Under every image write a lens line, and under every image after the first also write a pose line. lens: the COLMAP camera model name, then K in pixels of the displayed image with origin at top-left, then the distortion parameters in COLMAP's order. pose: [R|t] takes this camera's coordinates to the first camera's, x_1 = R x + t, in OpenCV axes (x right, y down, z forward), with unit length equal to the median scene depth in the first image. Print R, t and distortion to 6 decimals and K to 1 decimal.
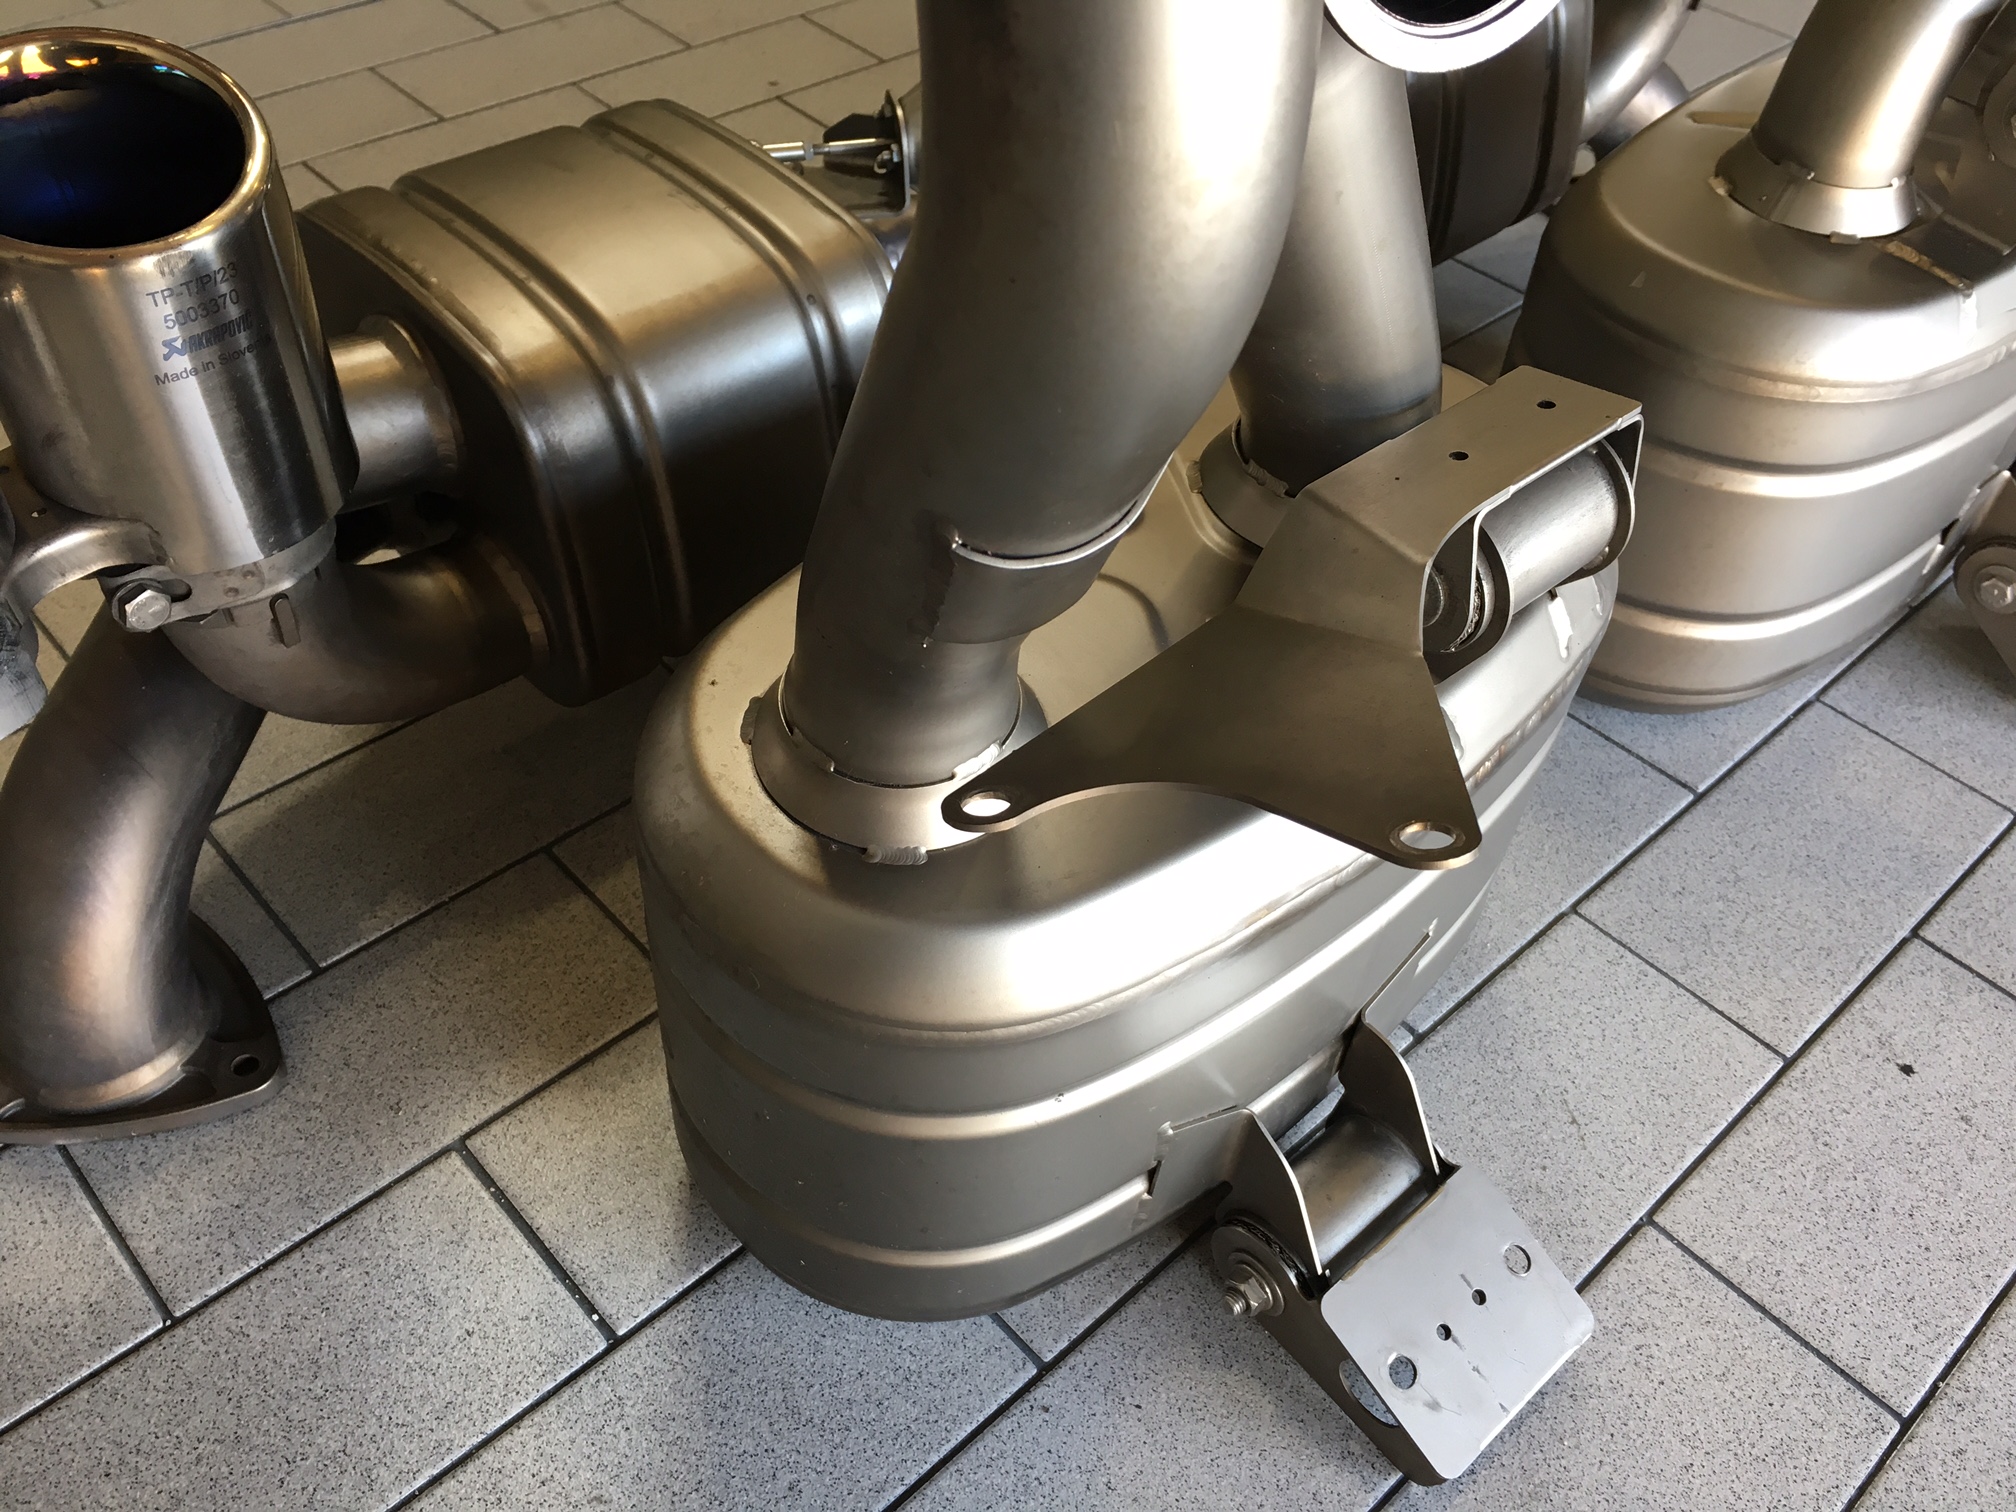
lens RADIAL K [[1724.5, 0, 1000.4], [0, 1724.5, 754.4], [0, 0, 1]] dist [0.064484, -0.051964]
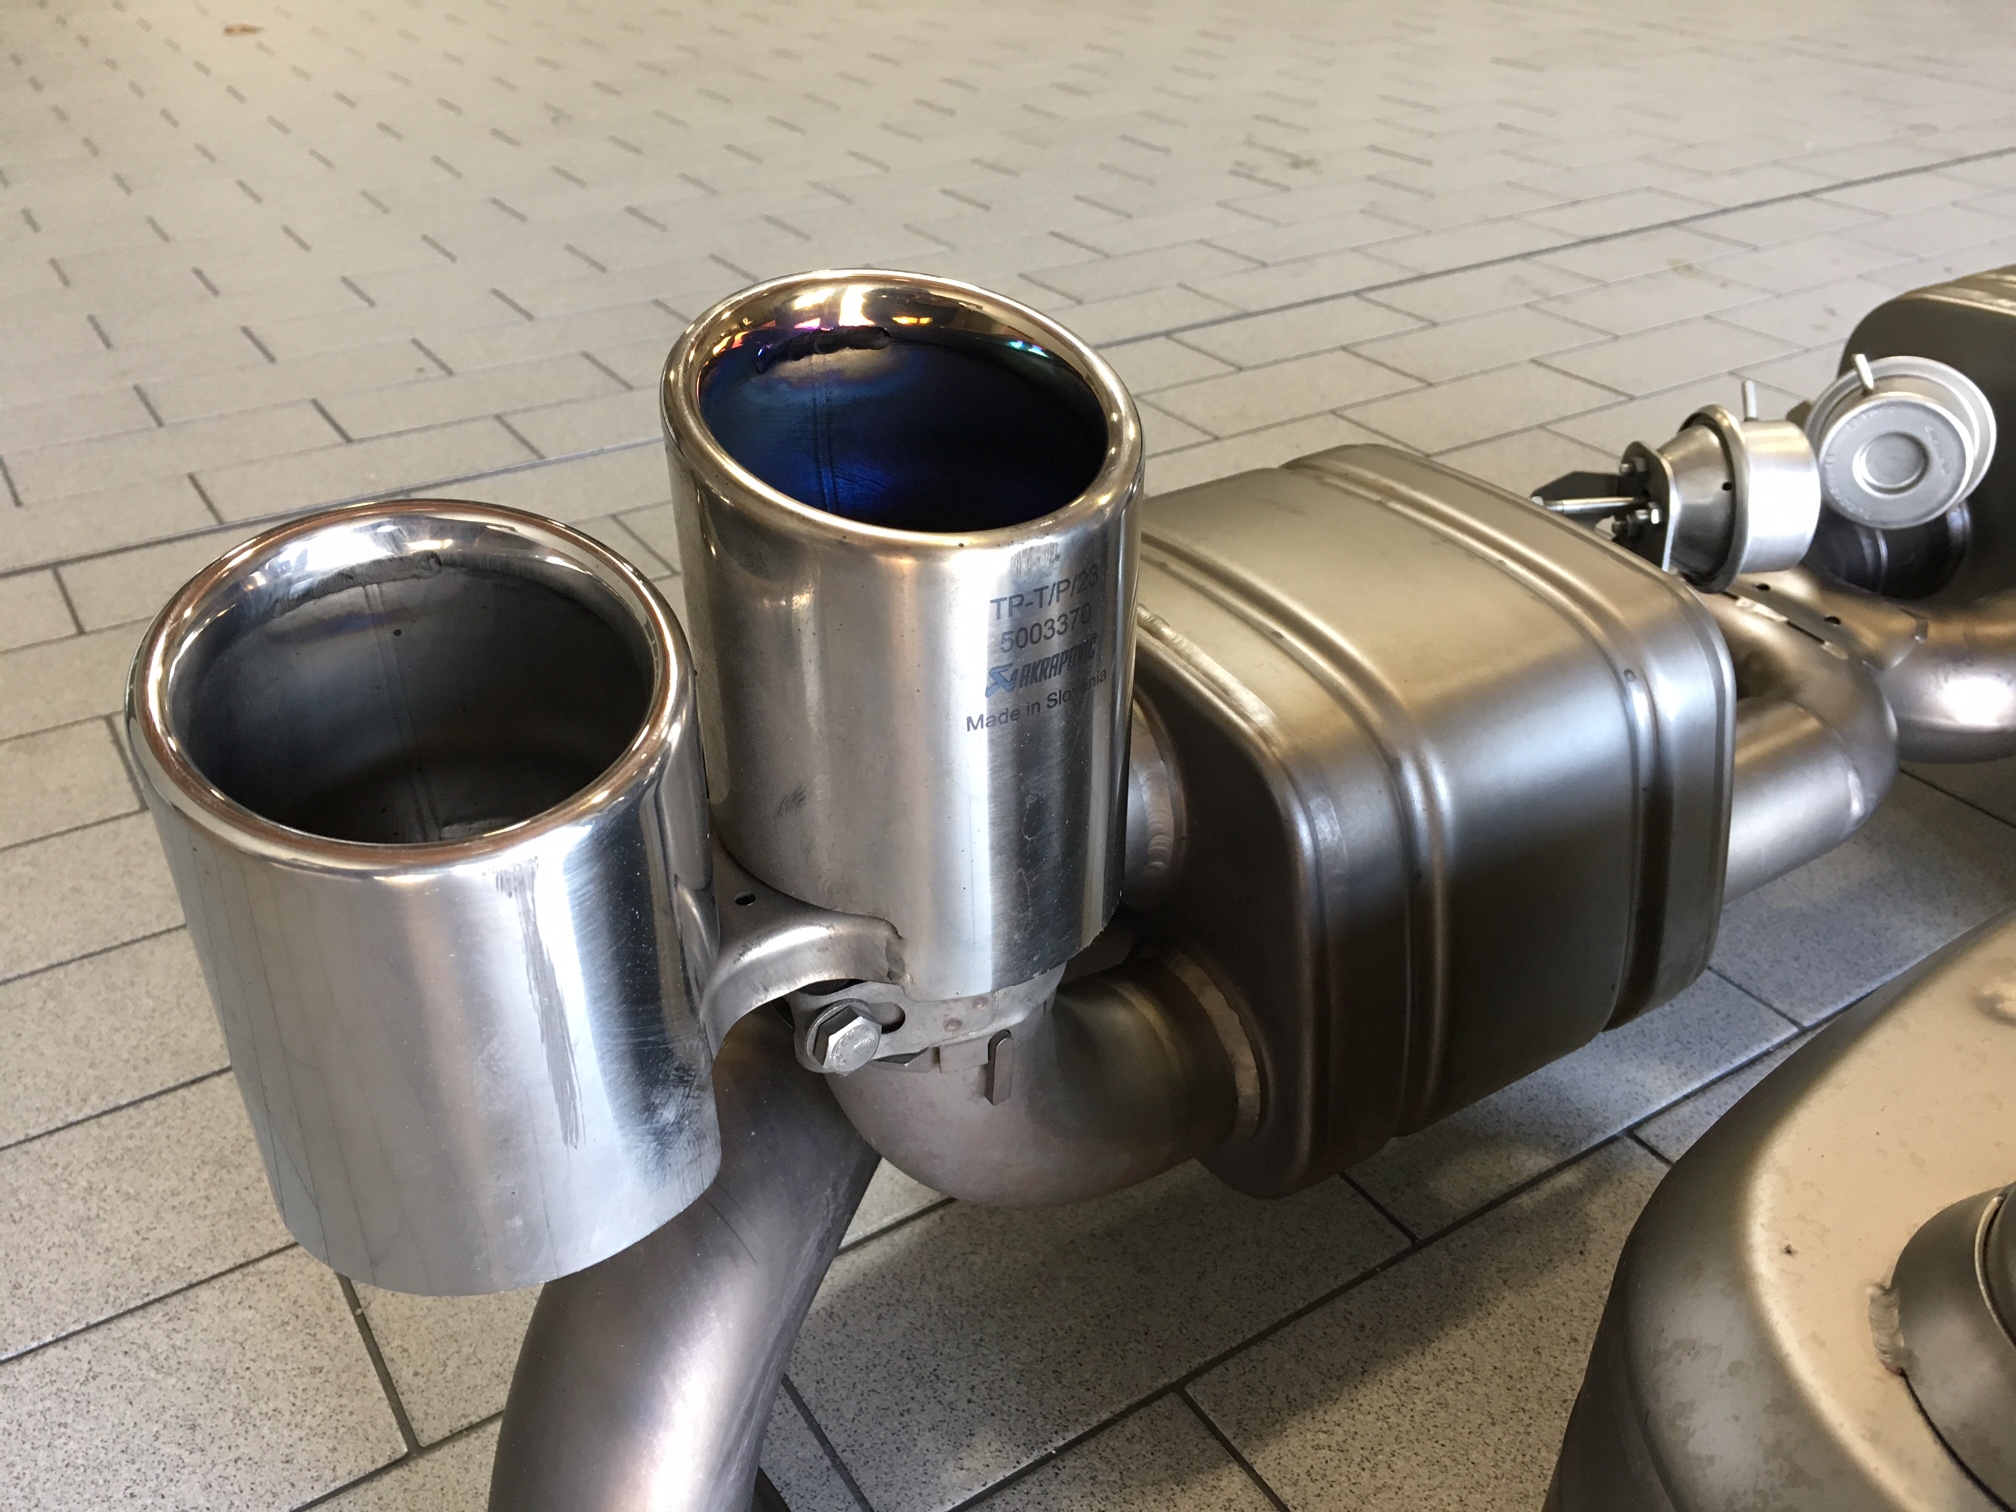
lens RADIAL K [[1724.5, 0, 1002.5], [0, 1724.5, 749.0], [0, 0, 1]] dist [0.064484, -0.051964]
pose [[0.984555, 0.052597, -0.166990, -0.267040], [-0.090663, 0.969126, -0.229292, -0.036669], [0.149774, 0.240890, 0.958926, 0.261667]]
